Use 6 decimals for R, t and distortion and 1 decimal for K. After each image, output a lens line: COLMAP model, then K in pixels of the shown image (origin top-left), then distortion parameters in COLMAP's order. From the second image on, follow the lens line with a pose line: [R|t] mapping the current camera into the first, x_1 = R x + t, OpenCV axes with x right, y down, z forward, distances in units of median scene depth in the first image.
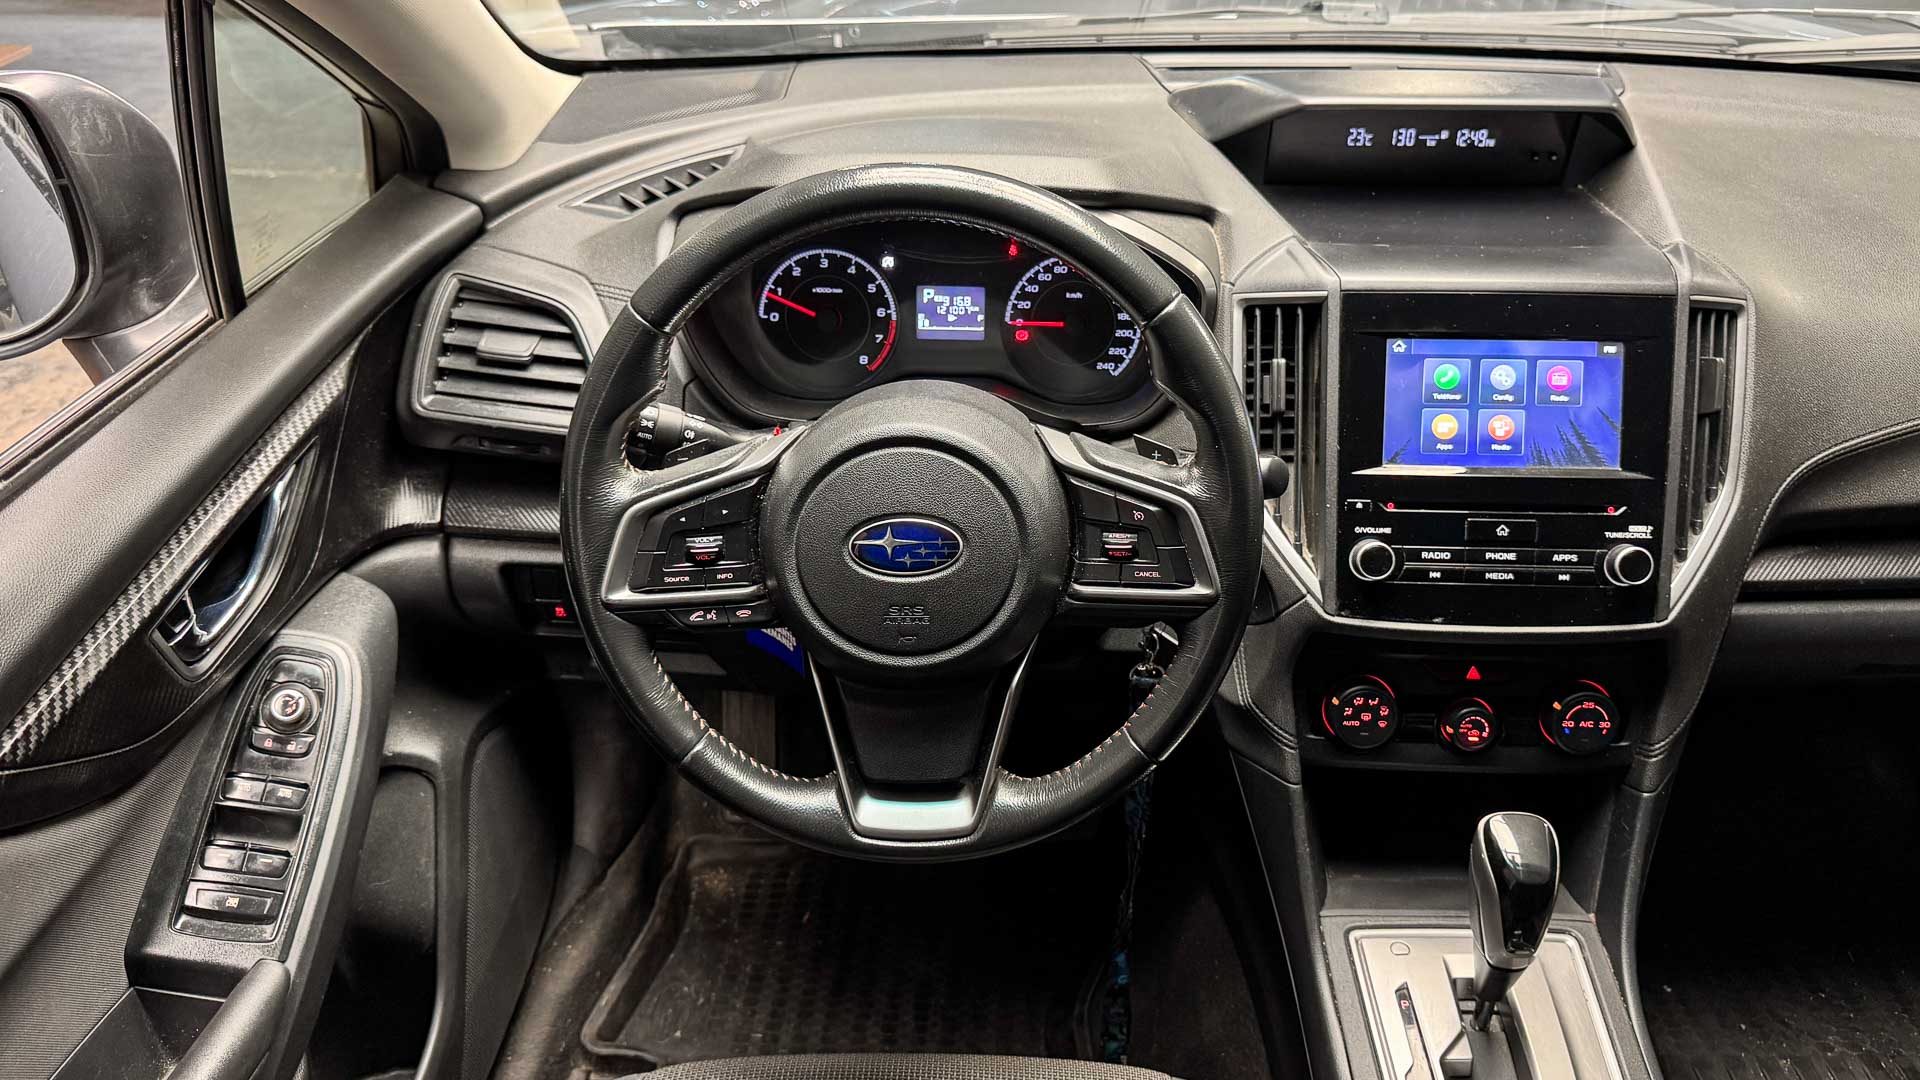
lens RADIAL K [[1448.5, 0, 1010.4], [0, 1448.5, 532.8], [0, 0, 1]] dist [0.089413, -0.155498]
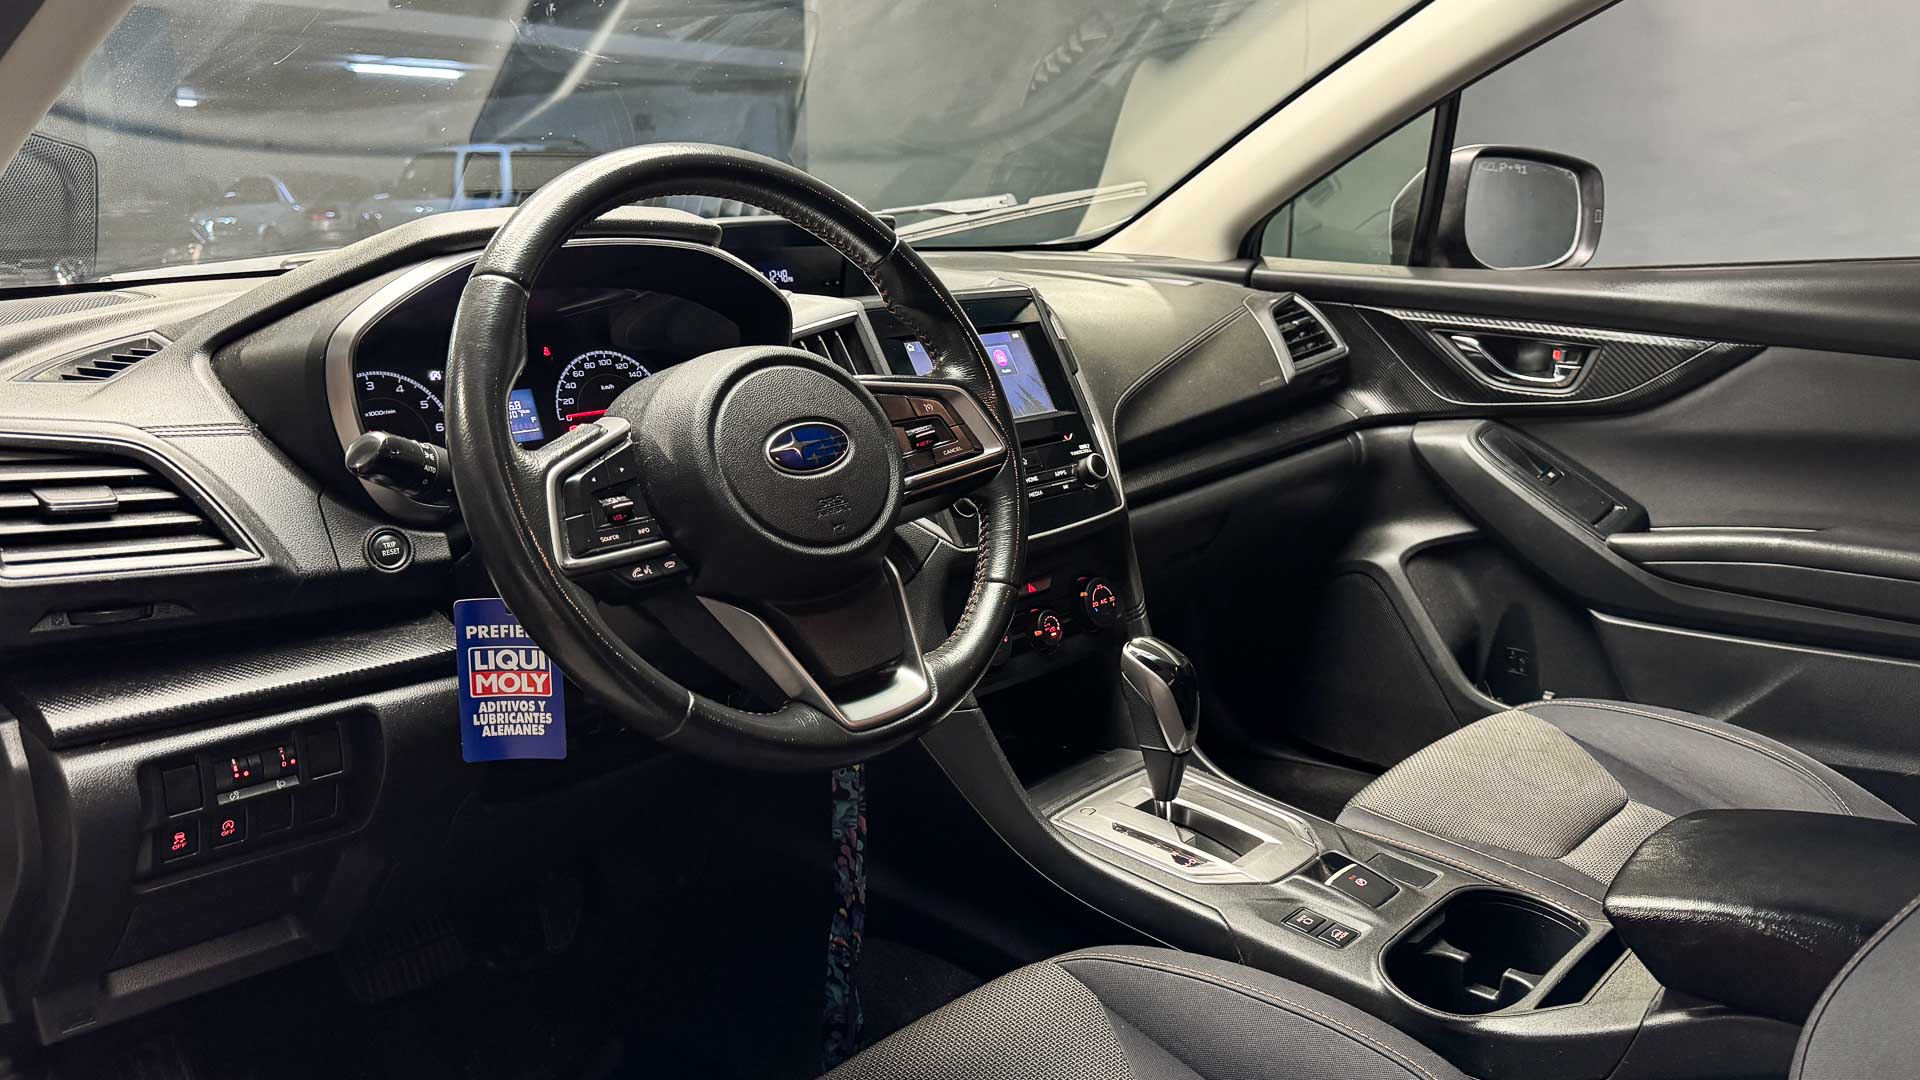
lens RADIAL K [[1448.5, 0, 973.9], [0, 1448.5, 527.8], [0, 0, 1]] dist [0.089413, -0.155498]
pose [[0.662407, -0.186519, 0.725553, -0.614582], [0.419622, 0.894694, -0.153101, 0.220308], [-0.620592, 0.405874, 0.670919, 0.169777]]
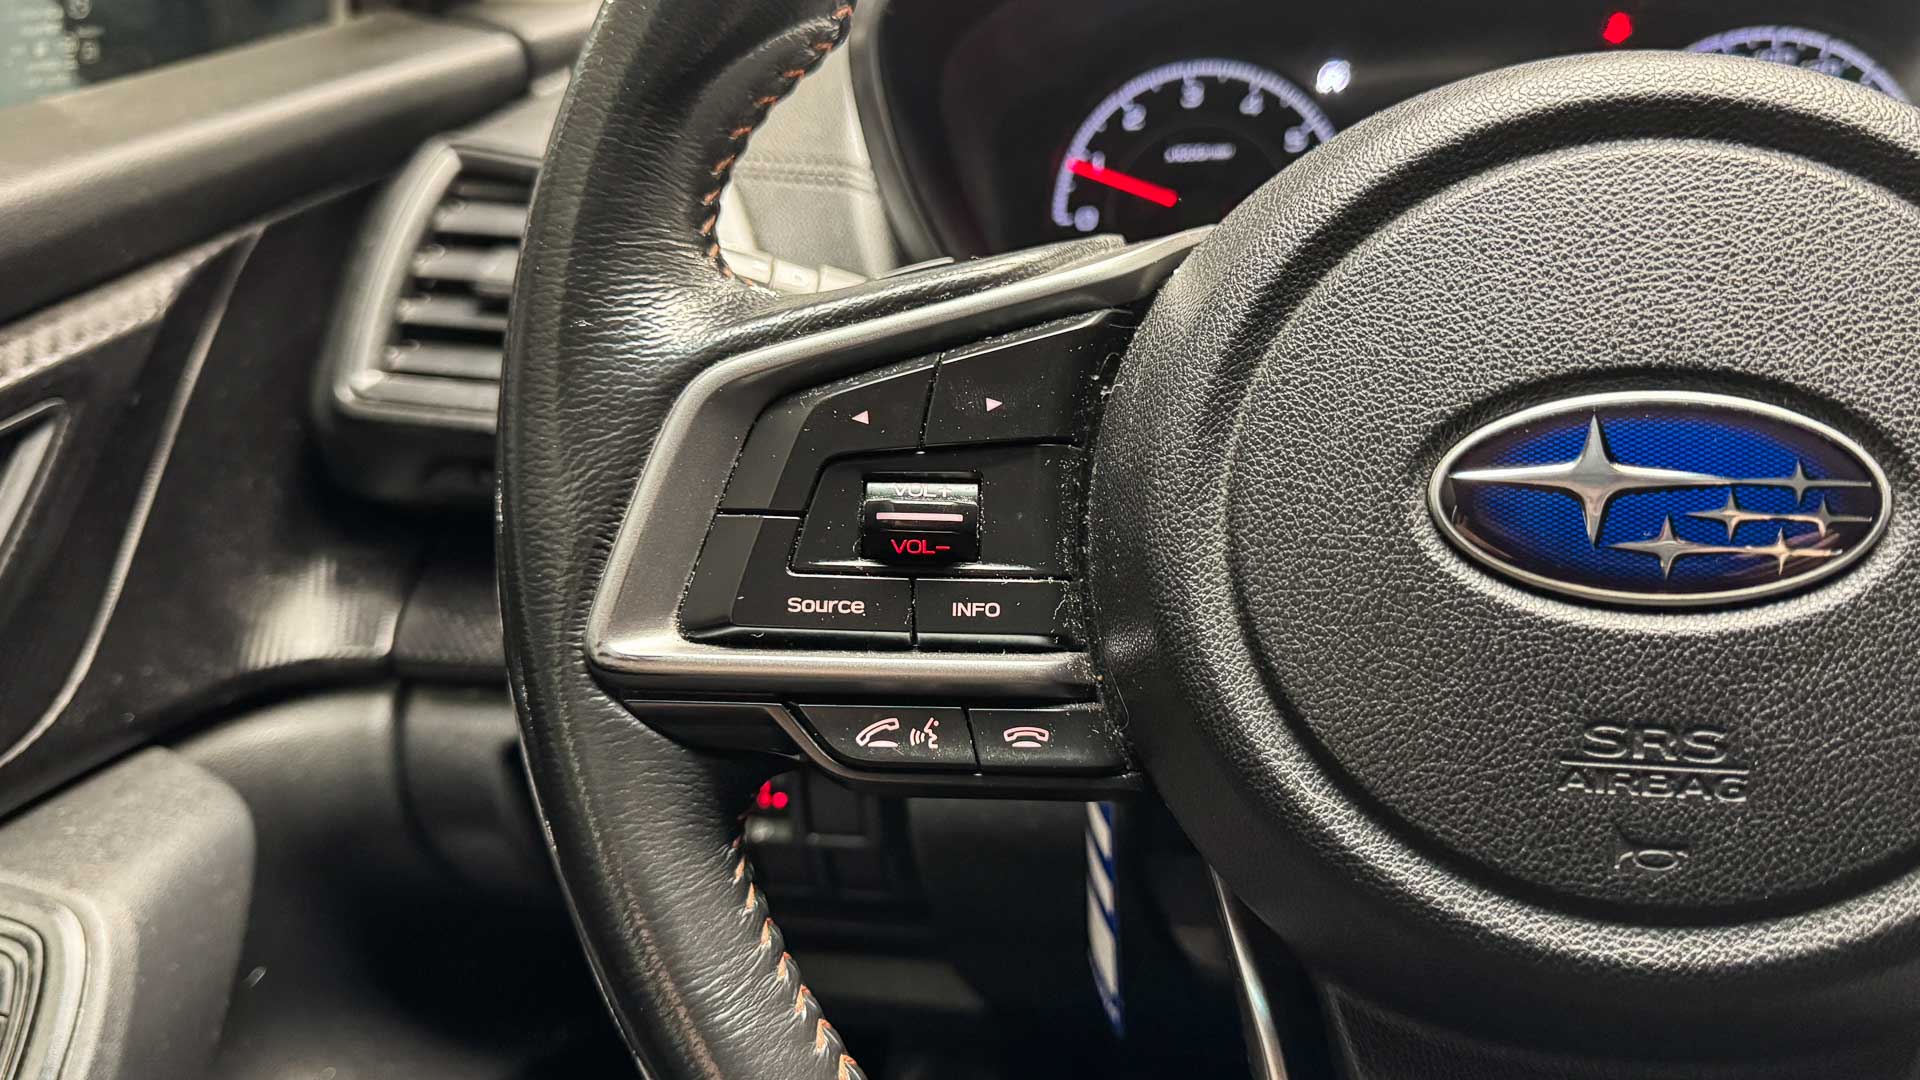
lens RADIAL K [[1656.8, 0, 1026.6], [0, 1656.8, 519.4], [0, 0, 1]] dist [0.029481, -0.102158]
pose [[0.987025, -0.032796, -0.157181, -0.108840], [0.001074, 0.980244, -0.197788, 0.057767], [0.160562, 0.195053, 0.967561, 0.534322]]
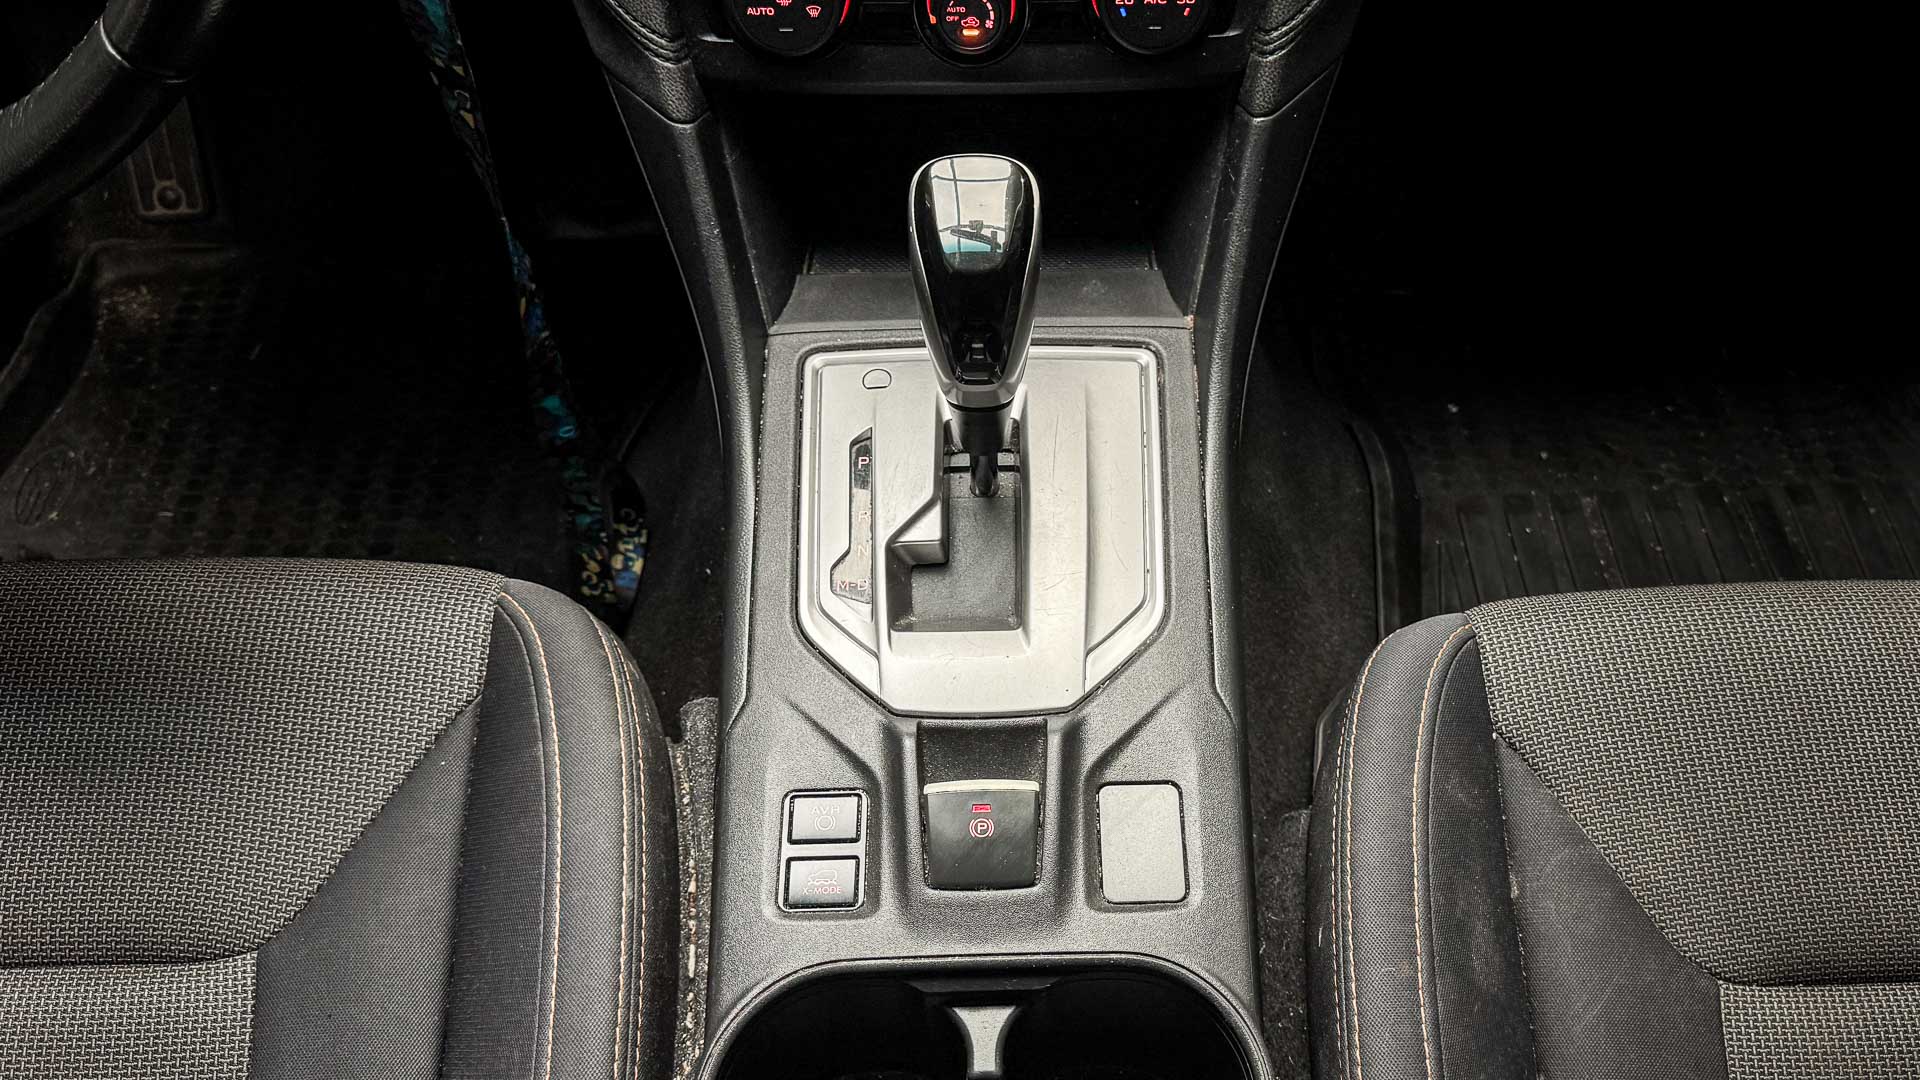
lens RADIAL K [[1686.6, 0, 1052.9], [0, 1686.6, 591.9], [0, 0, 1]] dist [0.092100, -0.159129]
pose [[0.999193, -0.034840, 0.019991, 0.327959], [0.023966, 0.916475, 0.399374, 0.073922], [-0.032235, -0.398572, 0.916570, 0.275332]]
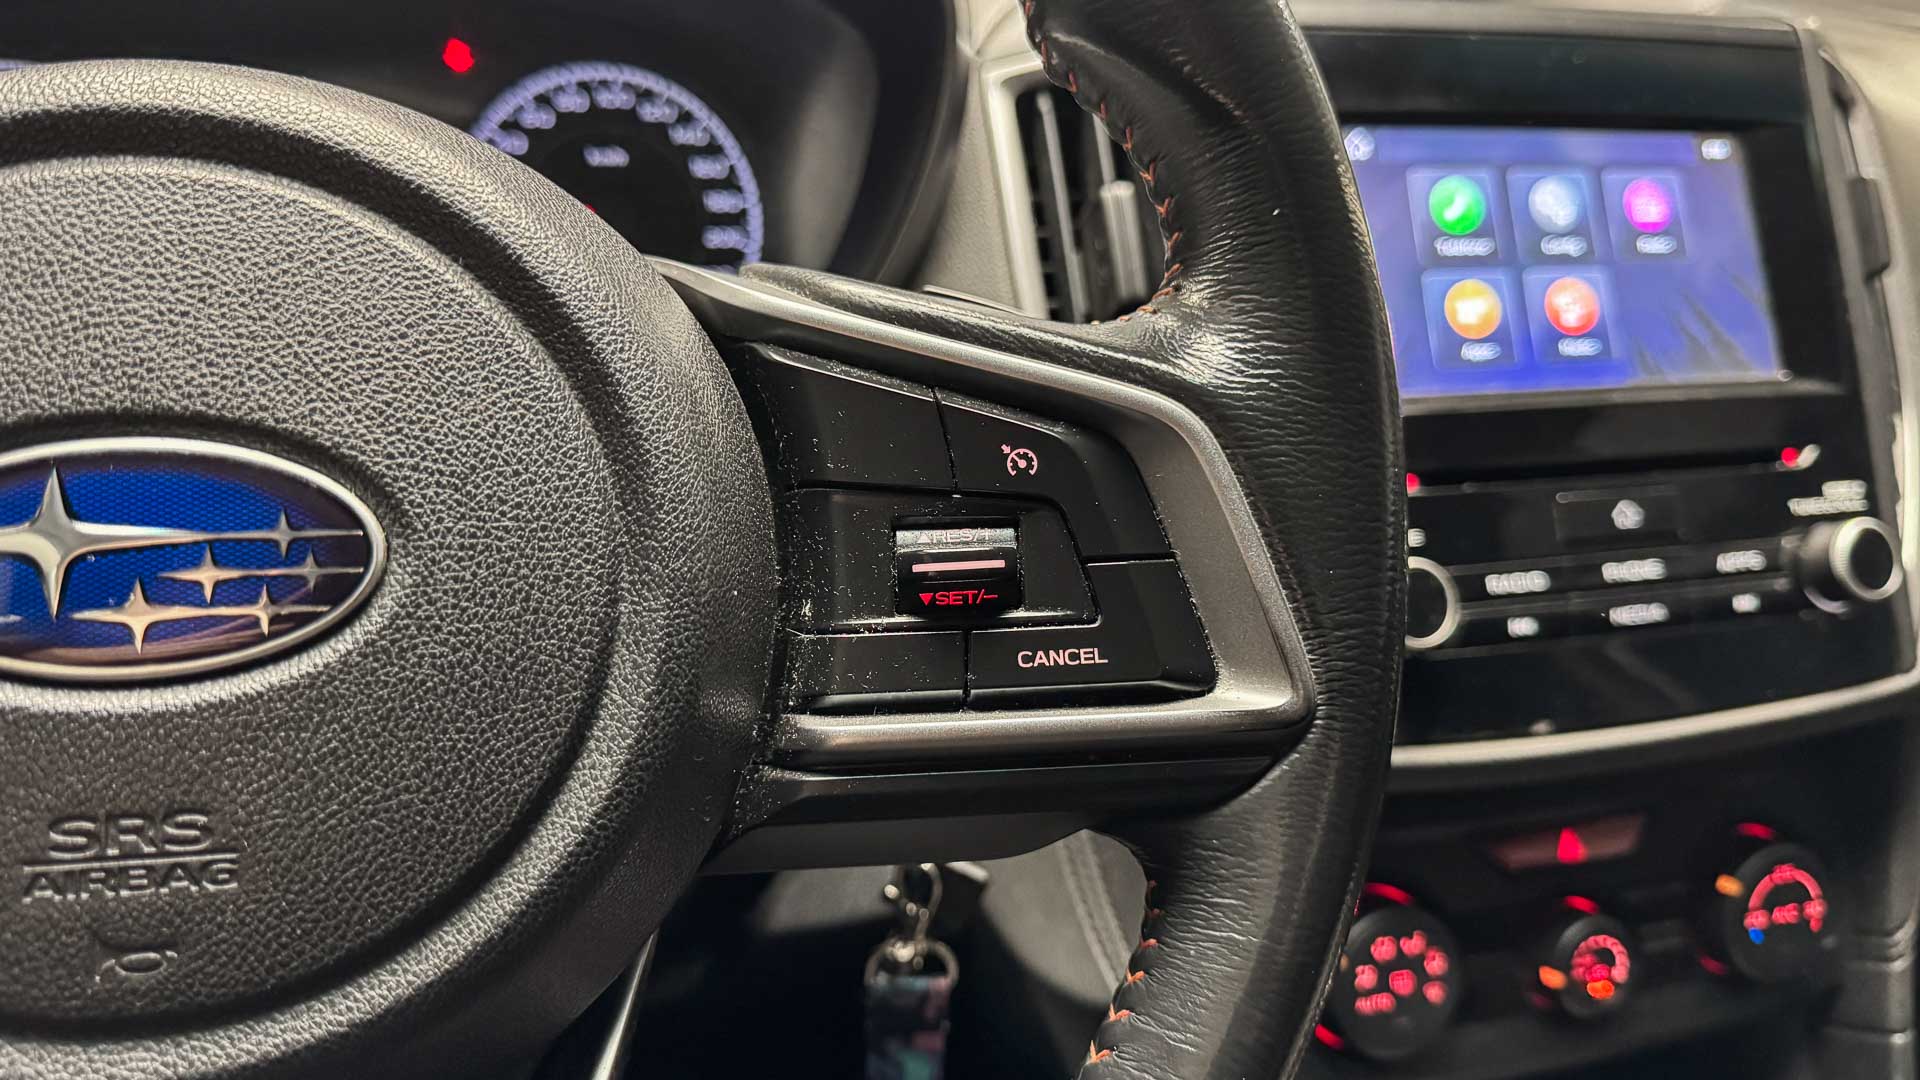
lens RADIAL K [[1591.6, 0, 931.9], [0, 1591.6, 534.1], [0, 0, 1]] dist [0.001708, -0.063053]
pose [[0.950461, -0.087527, 0.298268, -0.020634], [0.140524, 0.976878, -0.161128, 0.051793], [-0.277268, 0.195059, 0.940784, 0.558701]]
